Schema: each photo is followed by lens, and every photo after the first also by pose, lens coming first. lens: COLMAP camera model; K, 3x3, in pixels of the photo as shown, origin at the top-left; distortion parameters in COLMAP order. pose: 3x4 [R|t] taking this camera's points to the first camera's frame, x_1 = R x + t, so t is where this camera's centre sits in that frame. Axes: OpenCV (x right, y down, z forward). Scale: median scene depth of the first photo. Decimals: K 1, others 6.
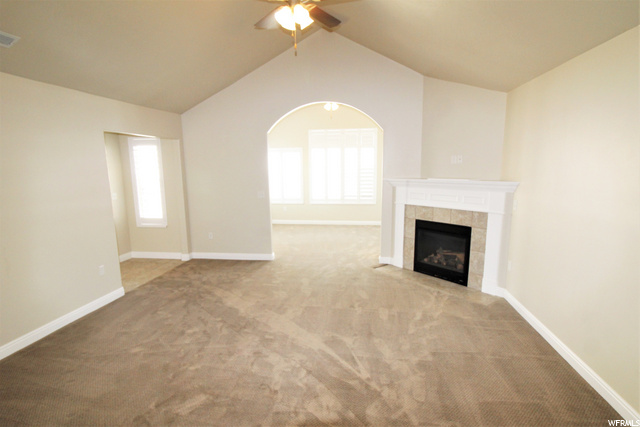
lens RADIAL K [[334.5, 0, 320.2], [0, 334.5, 228.1], [0, 0, 1]] dist [0.002100, -0.039422]
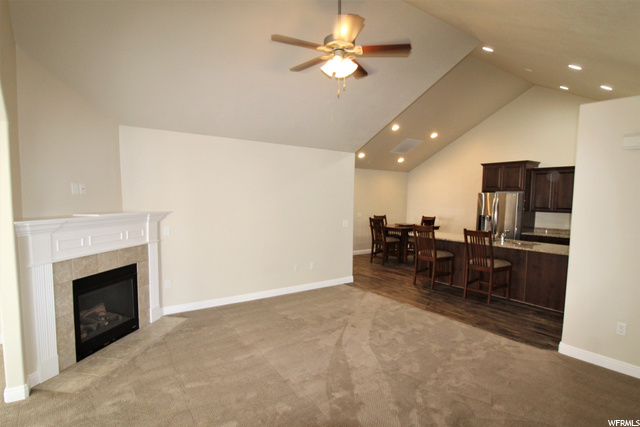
lens RADIAL K [[334.5, 0, 320.2], [0, 334.5, 228.1], [0, 0, 1]] dist [0.002100, -0.039422]
pose [[-0.703309, -0.065217, 0.707887, -0.506035], [0.118443, 0.971114, 0.207145, -0.208795], [-0.700948, 0.229531, -0.675268, 1.136786]]
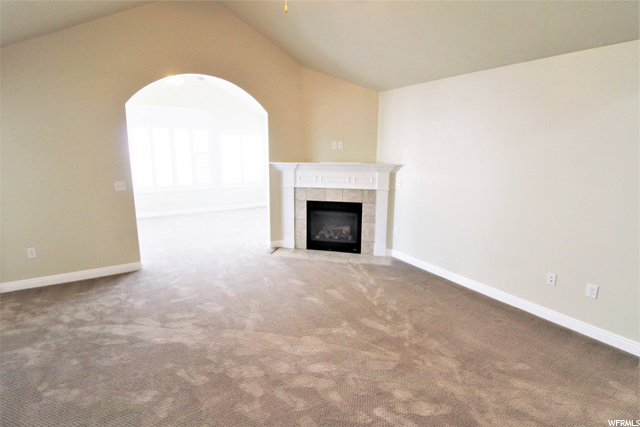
lens RADIAL K [[317.9, 0, 318.9], [0, 317.9, 205.0], [0, 0, 1]] dist [0.000100, -0.015827]
pose [[0.774749, -0.096997, 0.624785, -0.336548], [0.101610, 0.994419, 0.028383, -0.039568], [-0.624051, 0.041495, 0.780281, 0.199632]]
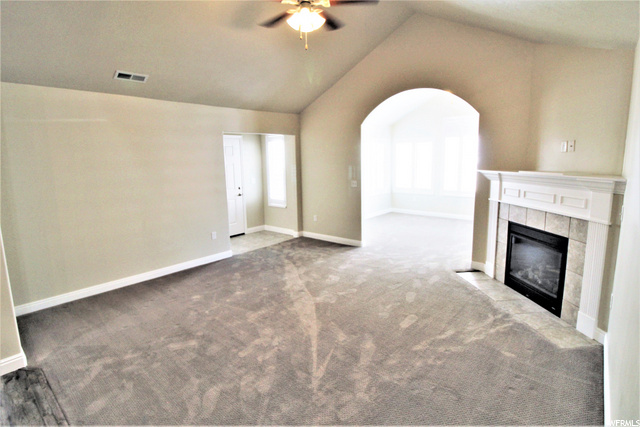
lens RADIAL K [[317.9, 0, 318.9], [0, 317.9, 205.0], [0, 0, 1]] dist [0.000100, -0.015827]
pose [[0.842833, 0.070047, -0.533597, 0.324877], [-0.085158, 0.996361, -0.003714, -0.024665], [0.531395, 0.048570, 0.845731, 0.106314]]
